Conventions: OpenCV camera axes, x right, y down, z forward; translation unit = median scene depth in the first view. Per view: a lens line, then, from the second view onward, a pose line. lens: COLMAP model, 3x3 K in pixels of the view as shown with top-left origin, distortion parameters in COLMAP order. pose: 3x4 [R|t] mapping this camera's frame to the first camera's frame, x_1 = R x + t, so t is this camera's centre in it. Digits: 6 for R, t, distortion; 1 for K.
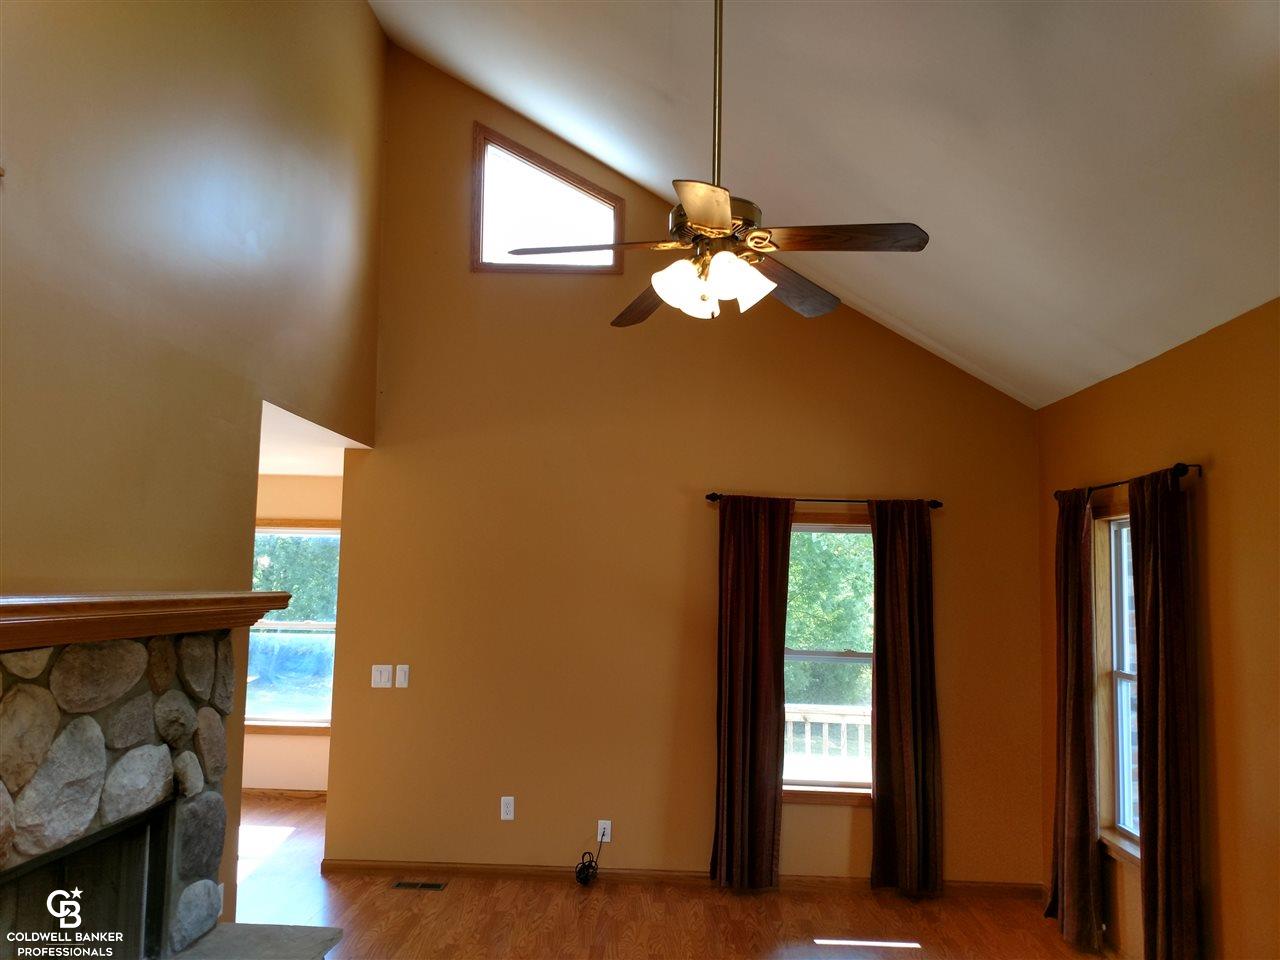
lens RADIAL K [[1023.3, 0, 640.0], [0, 1023.3, 480.0], [0, 0, 1]] dist [0.080964, -0.125020]
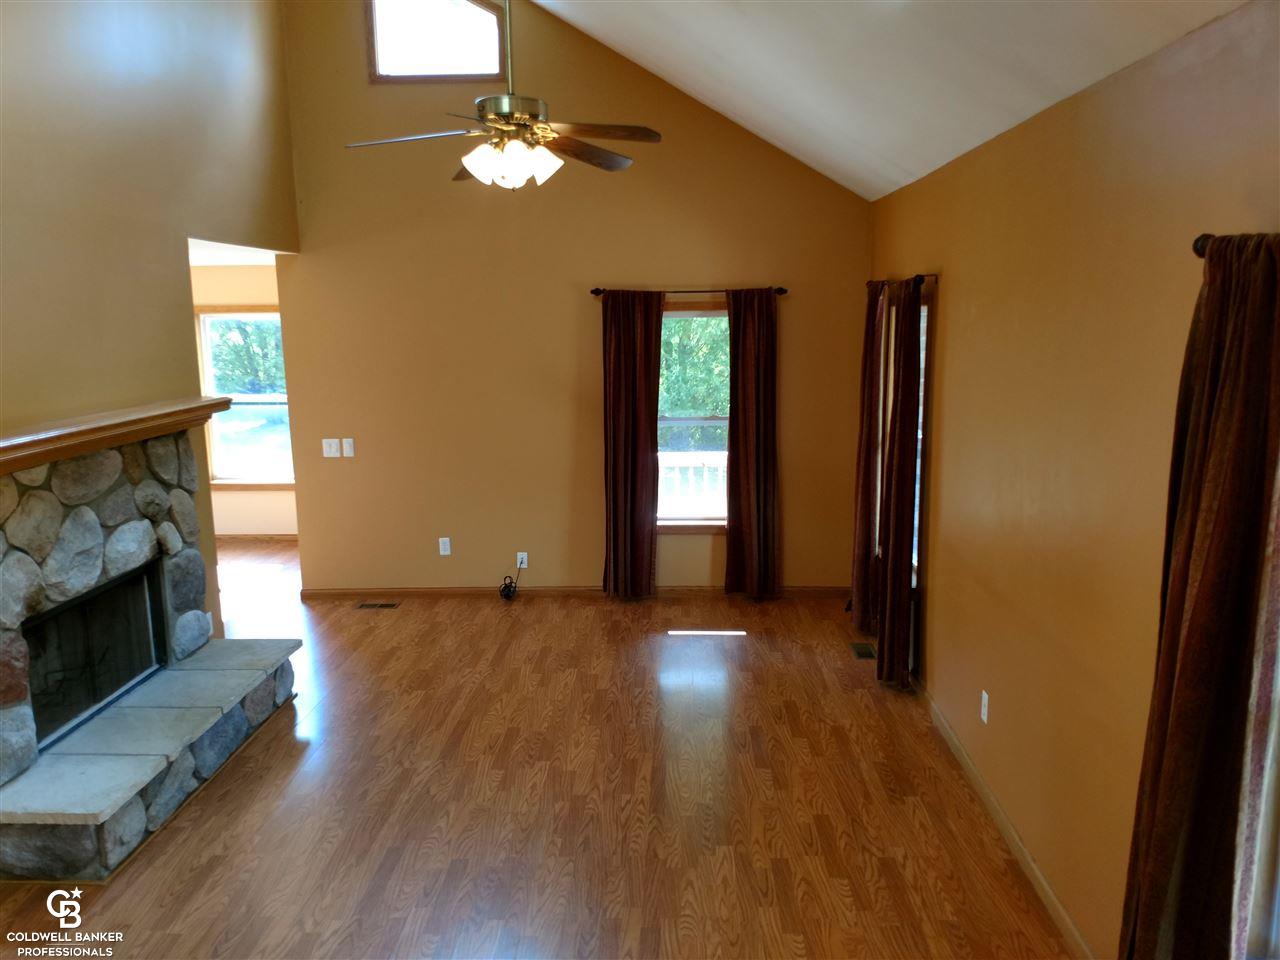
lens RADIAL K [[1006.0, 0, 640.0], [0, 1006.0, 480.0], [0, 0, 1]] dist [0.198950, -0.289599]
pose [[0.999305, -0.037259, 0.001142, 0.158172], [0.035691, 0.965191, 0.259100, -0.103774], [-0.010756, -0.258879, 0.965850, -0.257250]]
